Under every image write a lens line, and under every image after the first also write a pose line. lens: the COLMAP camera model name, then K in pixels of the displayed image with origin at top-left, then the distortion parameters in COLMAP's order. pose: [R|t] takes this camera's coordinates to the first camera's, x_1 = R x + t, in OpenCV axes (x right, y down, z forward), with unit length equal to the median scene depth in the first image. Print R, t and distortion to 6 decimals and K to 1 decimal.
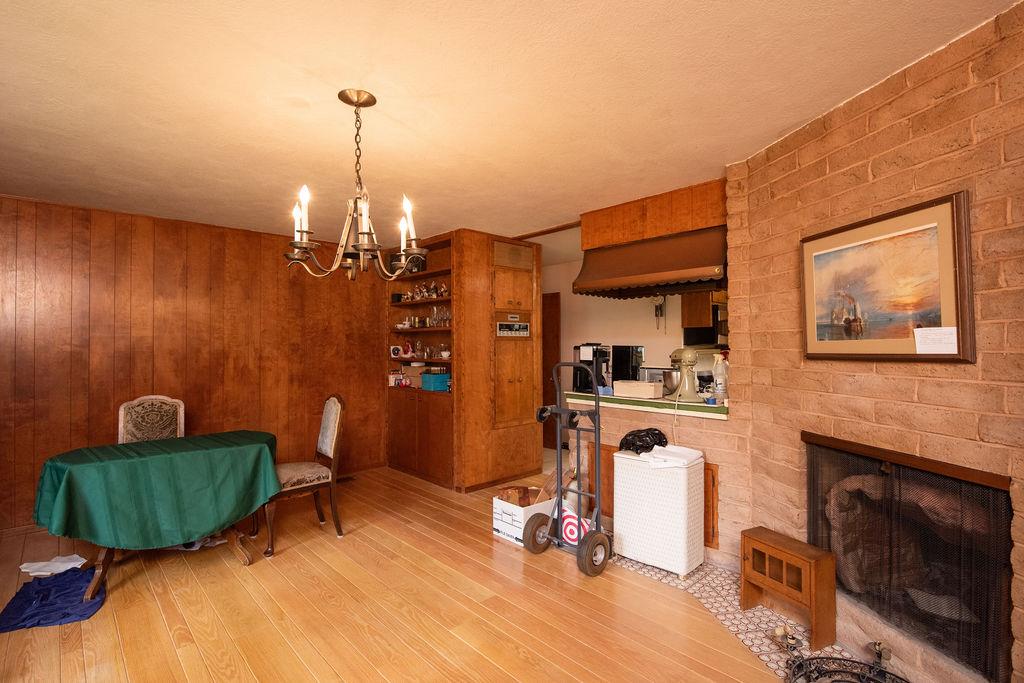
lens RADIAL K [[485.7, 0, 512.0], [0, 485.7, 341.5], [0, 0, 1]] dist [-0.001942, -0.000634]
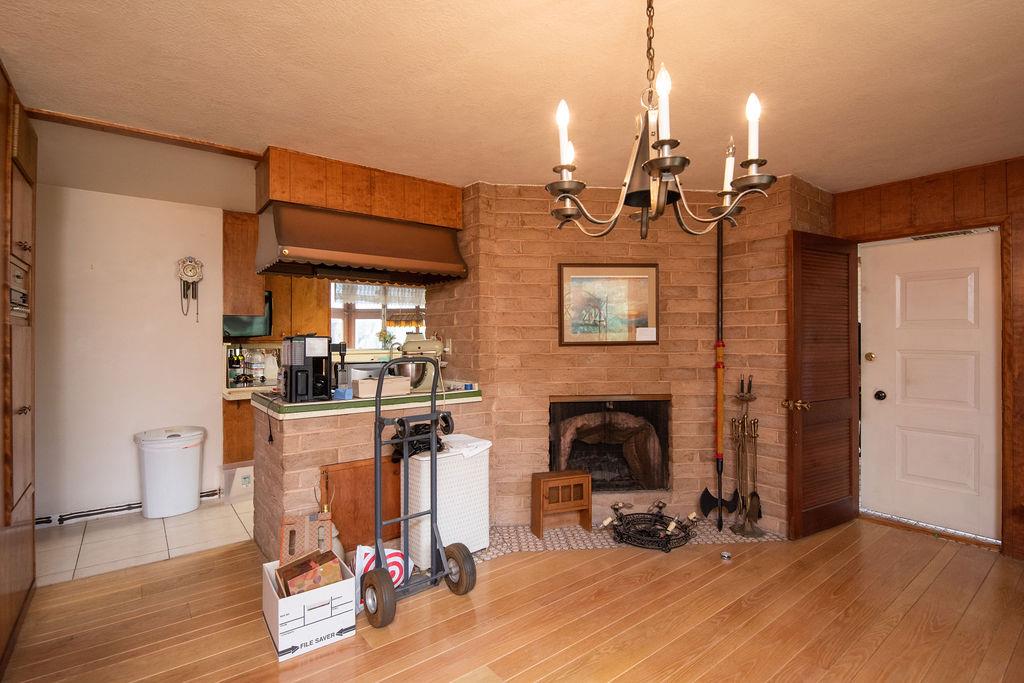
lens RADIAL K [[485.7, 0, 512.0], [0, 485.7, 341.5], [0, 0, 1]] dist [-0.001942, -0.000634]
pose [[0.092746, -0.004760, 0.995678, -0.915031], [-0.006754, 0.999963, 0.005410, 0.016364], [-0.995667, -0.007226, 0.092710, 1.059358]]
